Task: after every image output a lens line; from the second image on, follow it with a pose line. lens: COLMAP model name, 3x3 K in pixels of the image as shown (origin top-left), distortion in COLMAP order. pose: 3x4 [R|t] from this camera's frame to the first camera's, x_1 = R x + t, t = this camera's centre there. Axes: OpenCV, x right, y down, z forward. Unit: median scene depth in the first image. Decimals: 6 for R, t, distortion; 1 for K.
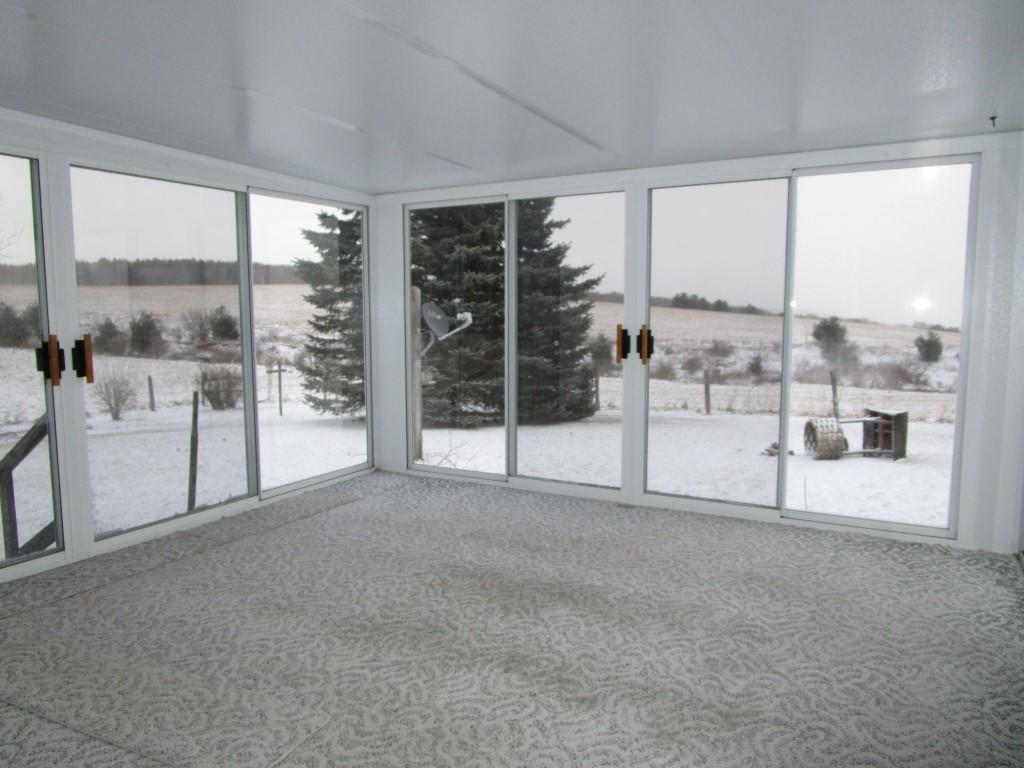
lens RADIAL K [[741.1, 0, 517.0], [0, 741.1, 383.1], [0, 0, 1]] dist [-0.009826, -0.003102]
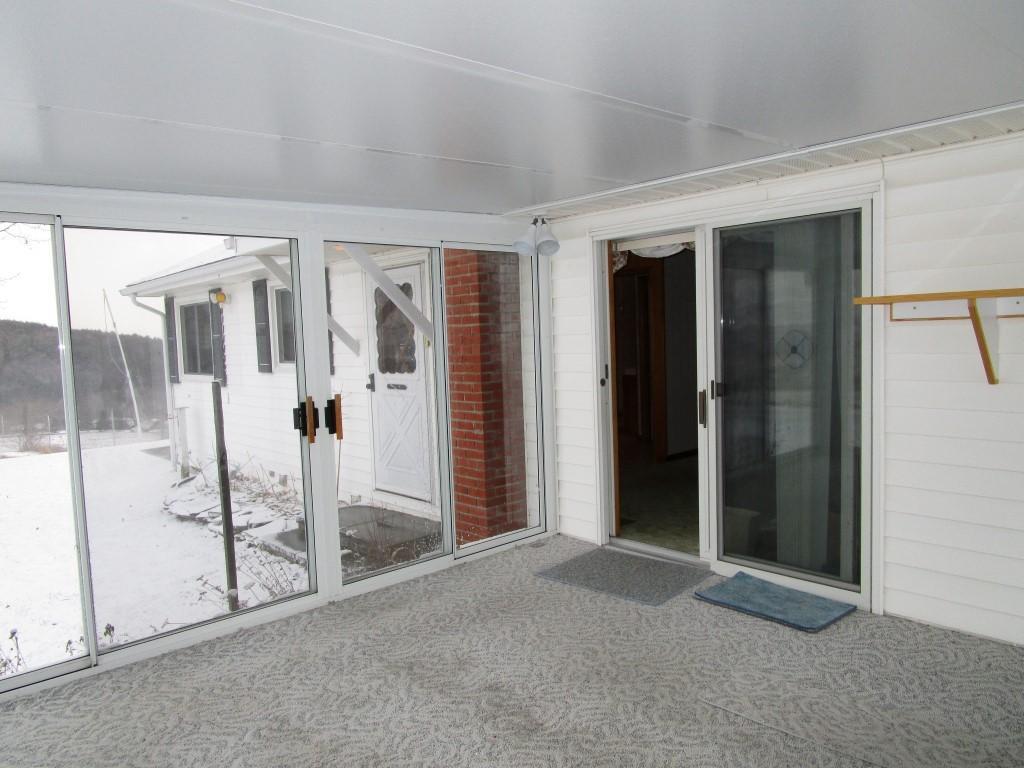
lens RADIAL K [[741.1, 0, 513.5], [0, 741.1, 387.2], [0, 0, 1]] dist [-0.009826, -0.003102]
pose [[-0.949168, 0.016710, 0.314327, -0.338944], [0.071521, 0.983920, 0.163663, -0.276649], [-0.306538, 0.177825, -0.935100, 2.051392]]
